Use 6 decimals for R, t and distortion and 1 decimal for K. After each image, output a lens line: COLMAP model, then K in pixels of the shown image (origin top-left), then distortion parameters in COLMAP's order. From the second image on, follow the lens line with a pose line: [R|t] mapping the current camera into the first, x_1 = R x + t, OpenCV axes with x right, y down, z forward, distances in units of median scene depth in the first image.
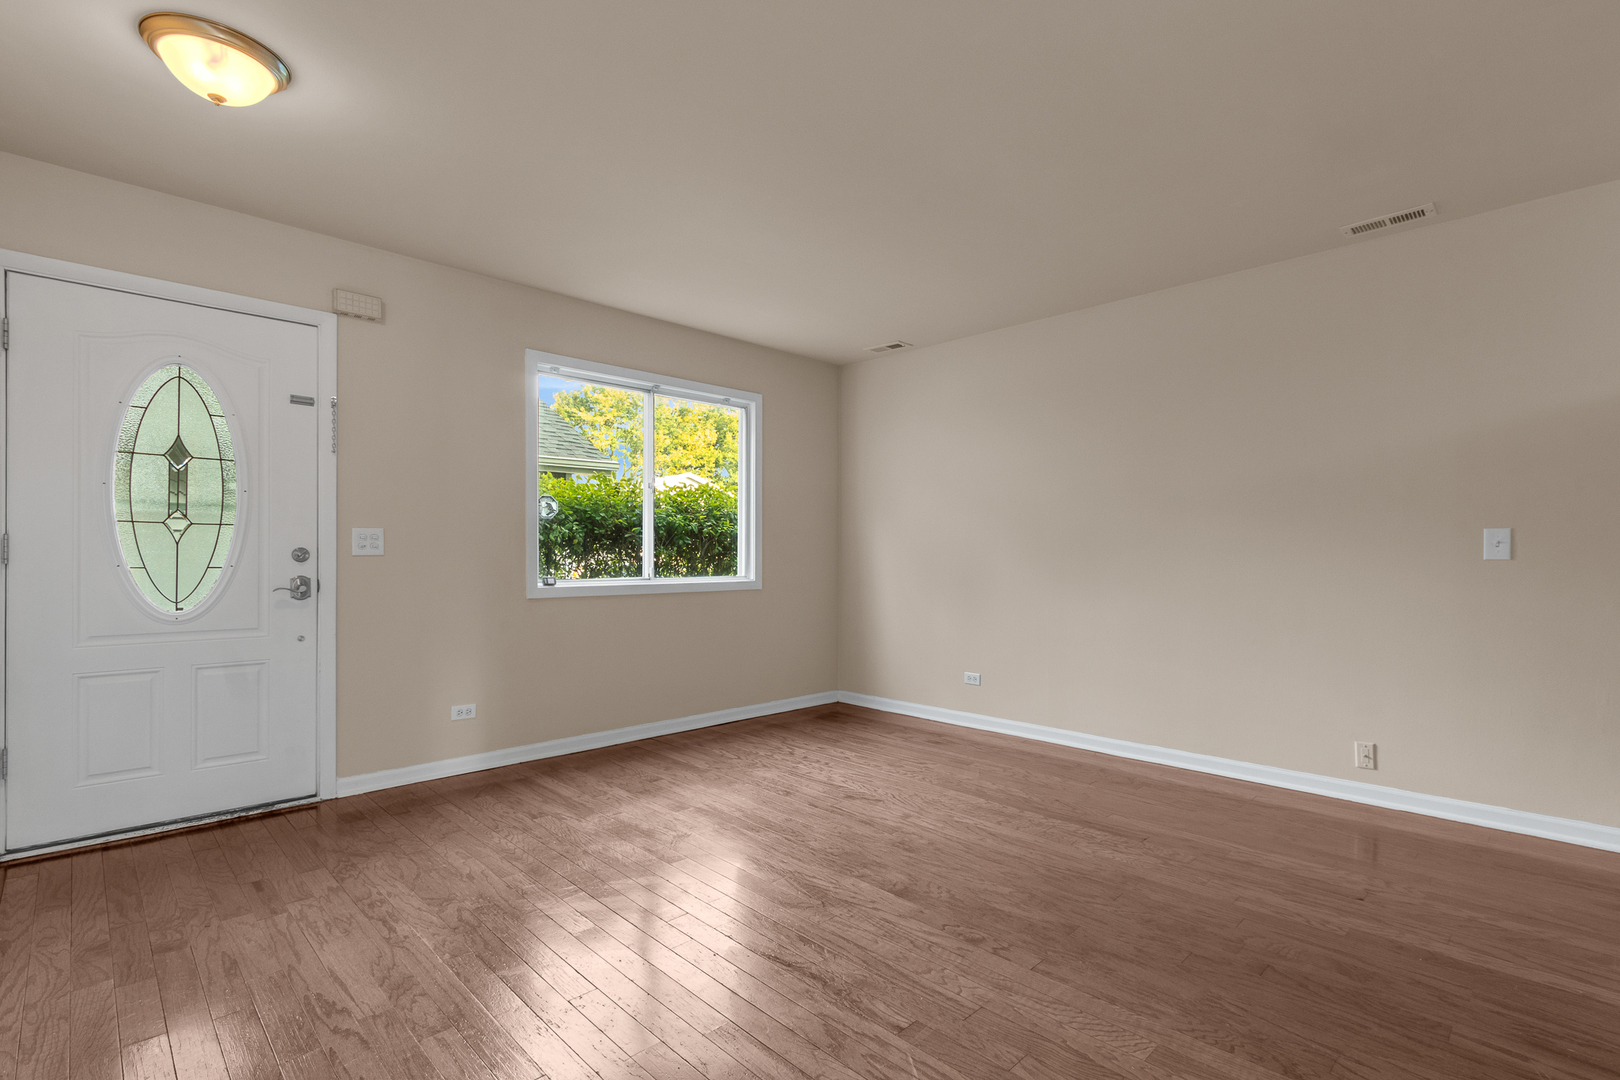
lens RADIAL K [[752.4, 0, 813.1], [0, 752.4, 544.8], [0, 0, 1]] dist [-0.003206, -0.001436]
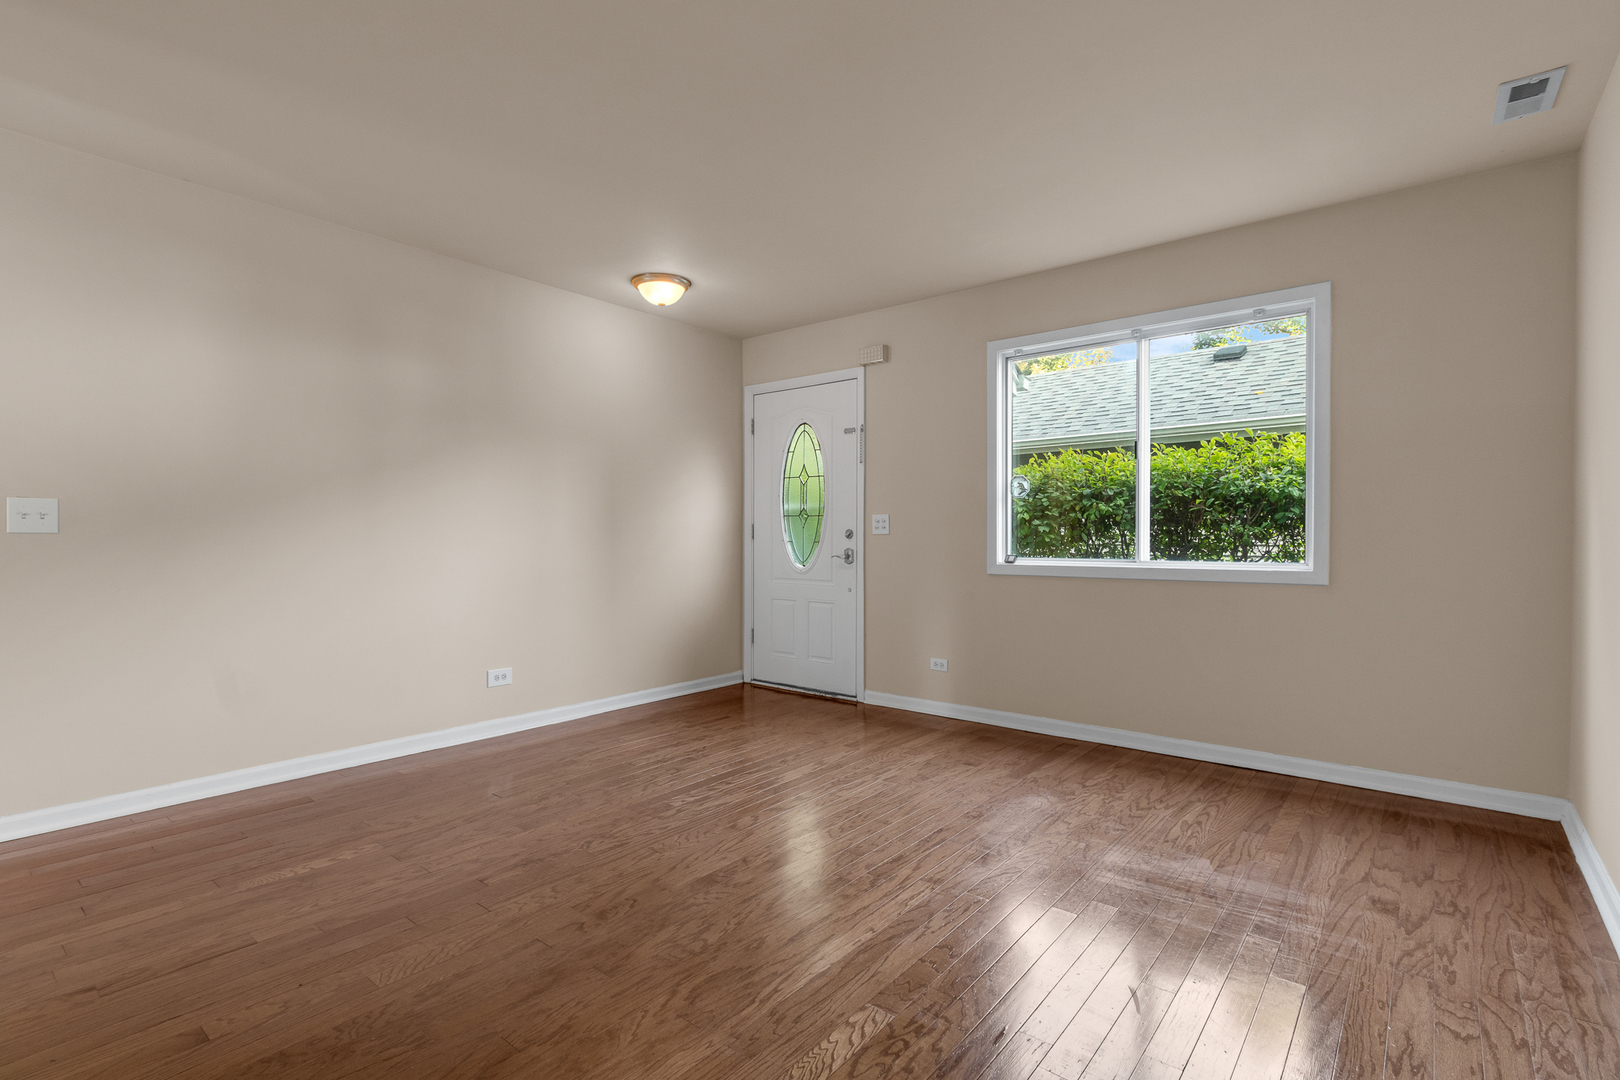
lens RADIAL K [[752.4, 0, 809.1], [0, 752.4, 534.9], [0, 0, 1]] dist [-0.003206, -0.001436]
pose [[0.114380, -0.001528, -0.993436, 0.751075], [0.016459, 0.999864, 0.000357, 0.012305], [0.993301, -0.016391, 0.114390, 0.701739]]
